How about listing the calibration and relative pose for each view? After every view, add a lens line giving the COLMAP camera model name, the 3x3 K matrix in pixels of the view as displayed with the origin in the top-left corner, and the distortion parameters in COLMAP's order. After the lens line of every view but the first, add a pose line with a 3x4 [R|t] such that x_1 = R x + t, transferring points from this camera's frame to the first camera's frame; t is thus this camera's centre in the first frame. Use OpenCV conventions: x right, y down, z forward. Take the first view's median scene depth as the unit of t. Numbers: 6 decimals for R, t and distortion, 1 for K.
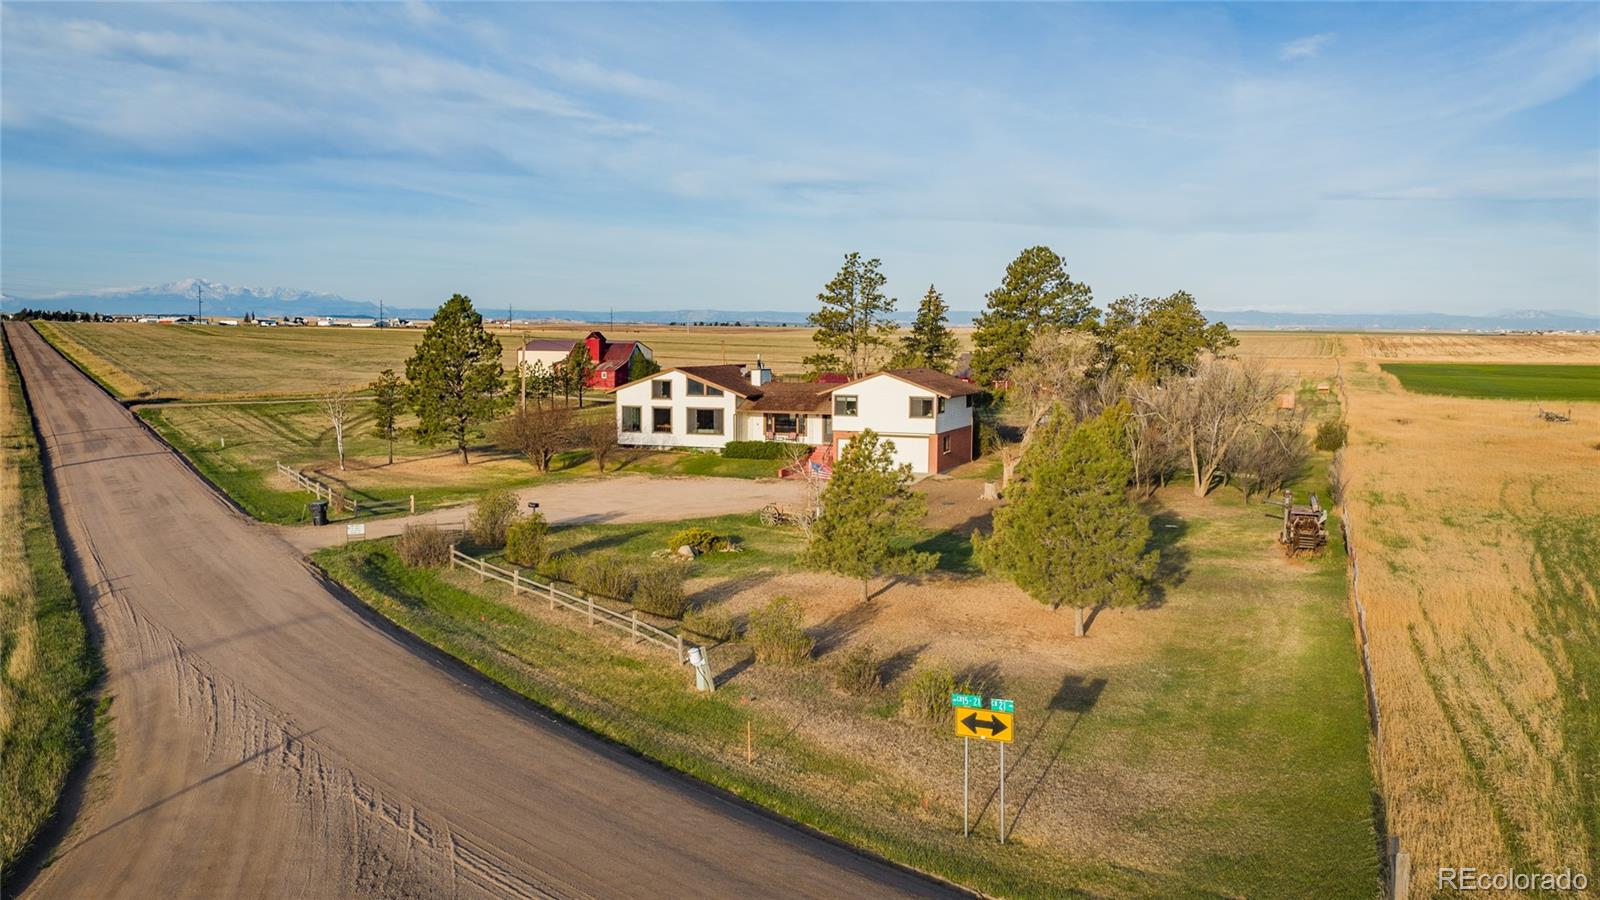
lens RADIAL K [[1347.5, 0, 798.1], [0, 1347.5, 481.7], [0, 0, 1]] dist [0.063306, -0.126103]
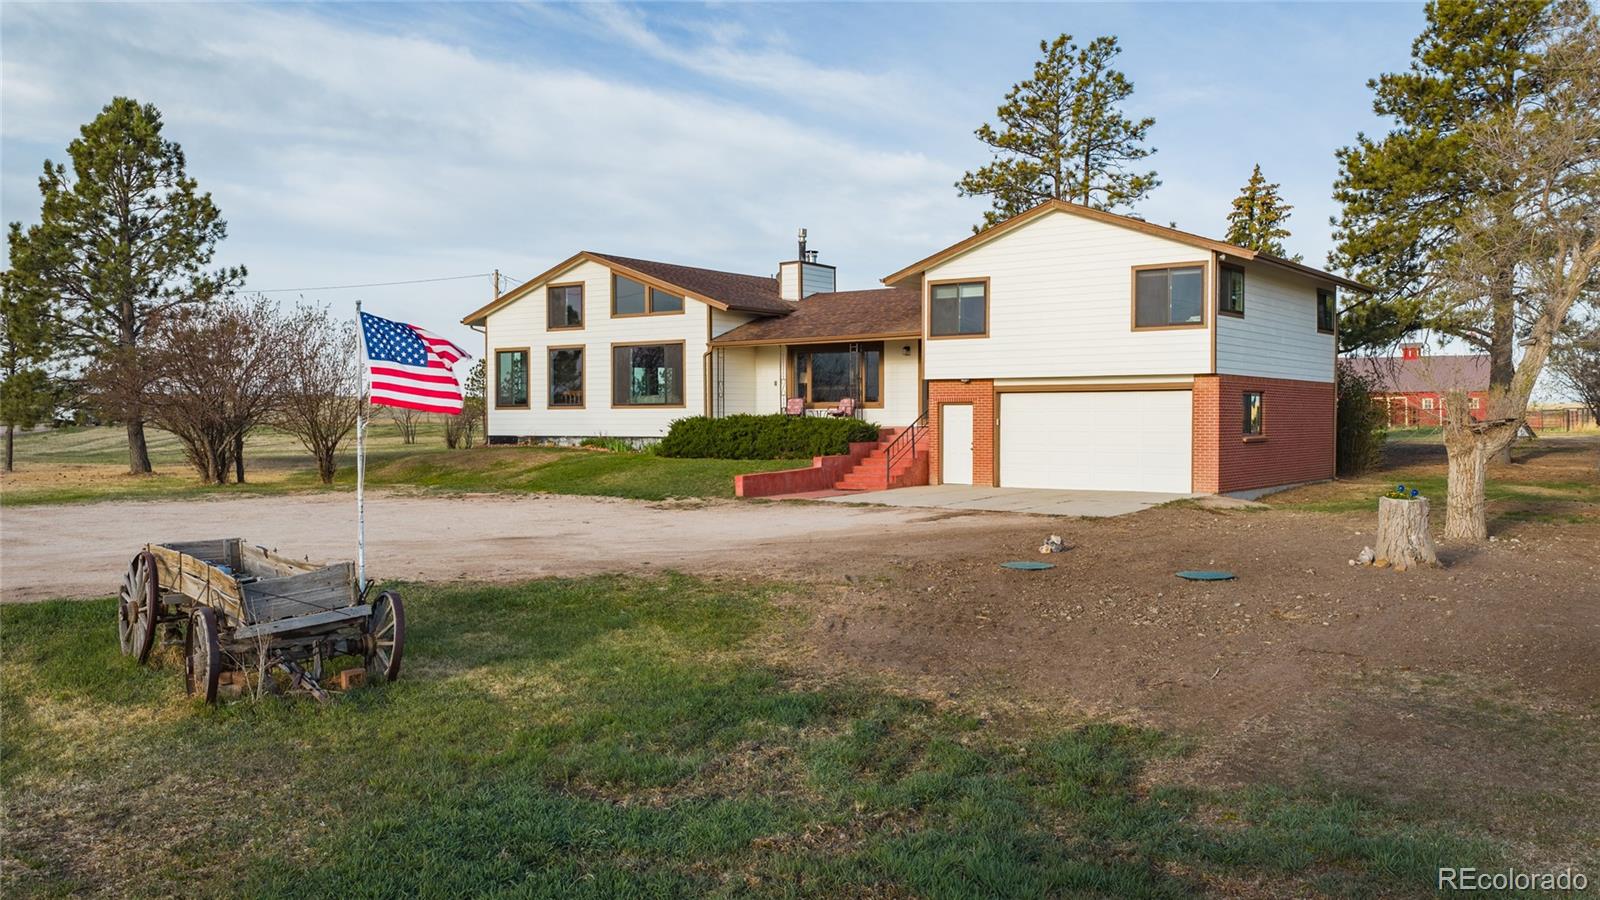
lens RADIAL K [[1347.5, 0, 798.1], [0, 1347.5, 481.7], [0, 0, 1]] dist [0.063306, -0.126103]
pose [[0.966730, 0.006087, -0.255726, 0.083148], [-0.022736, 0.997805, -0.062198, 0.012920], [0.254786, 0.065943, 0.964746, 0.612828]]
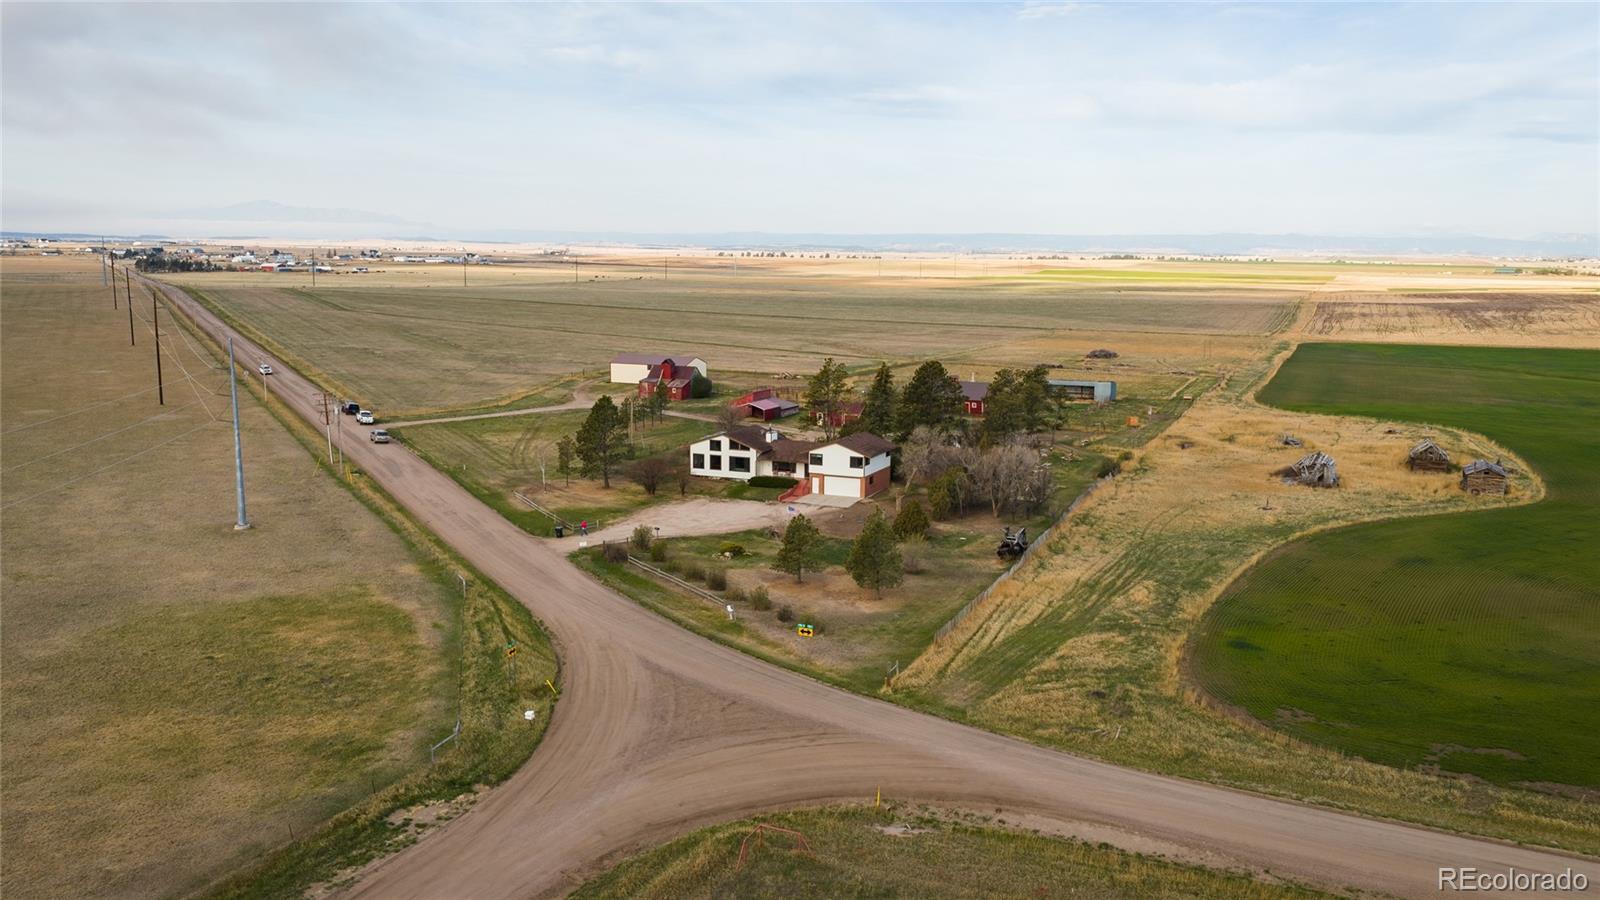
lens RADIAL K [[1264.7, 0, 800.0], [0, 1264.7, 450.0], [0, 0, 1]] dist [-0.001294, -0.000264]
pose [[0.999510, 0.009337, -0.029865, 0.061710], [-0.008350, 0.999420, 0.033006, -0.120121], [0.030156, -0.032740, 0.999009, -0.679526]]
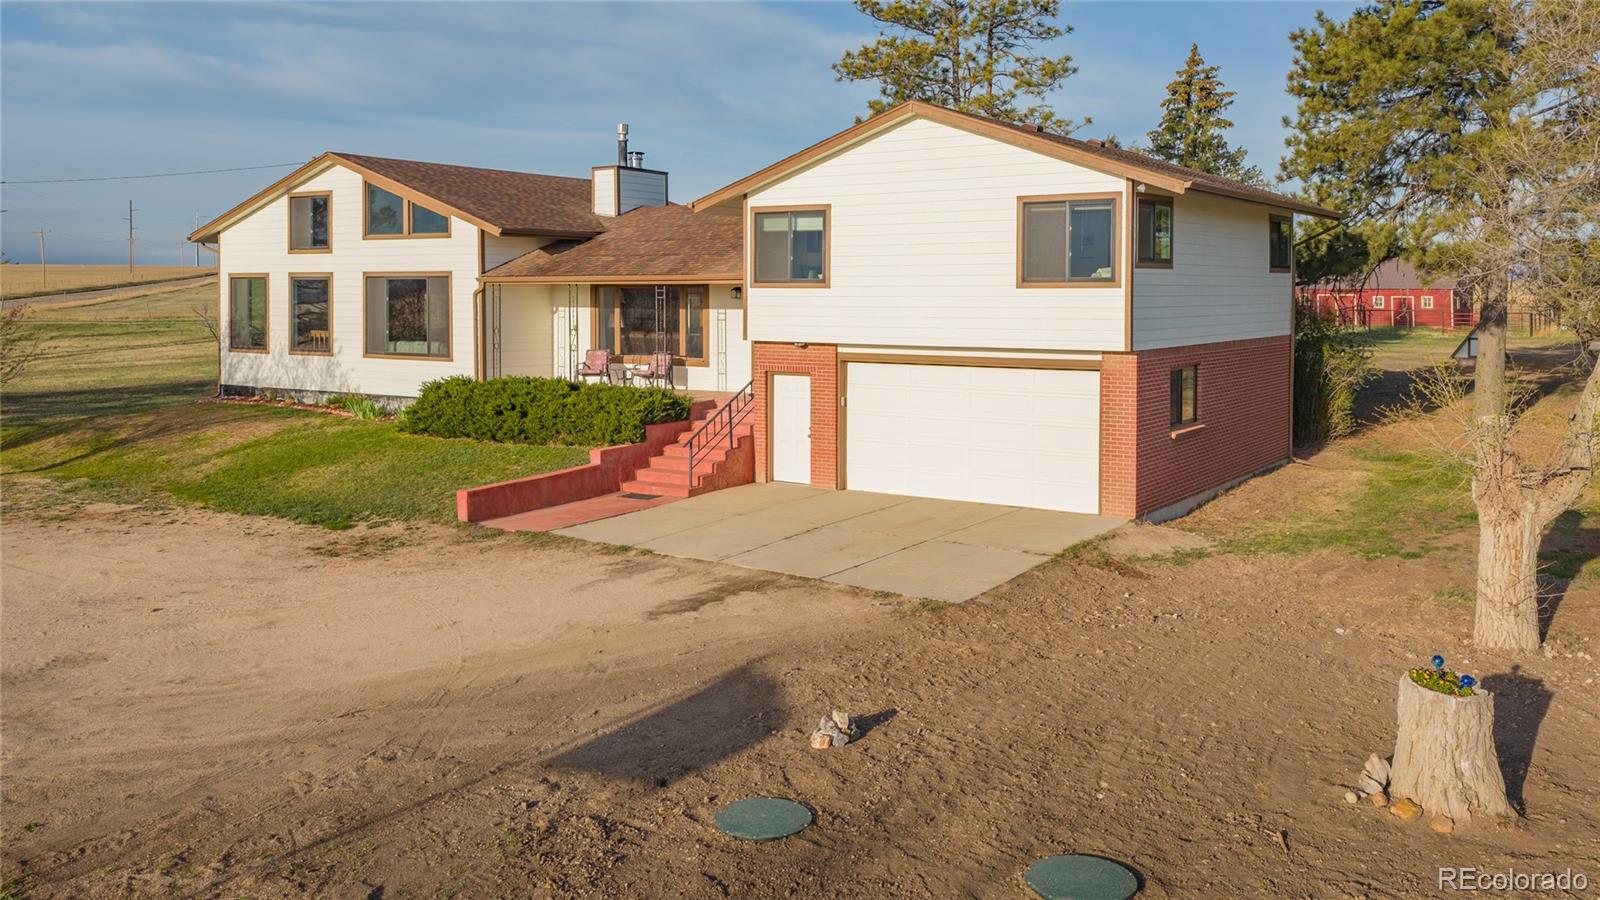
lens RADIAL K [[1363.6, 0, 799.3], [0, 1363.6, 347.9], [0, 0, 1]] dist [0.040097, -0.002834]
pose [[0.976825, 0.007210, -0.213919, 0.090847], [-0.021662, 0.997631, -0.065289, -0.018289], [0.212942, 0.068409, 0.974667, 0.706768]]
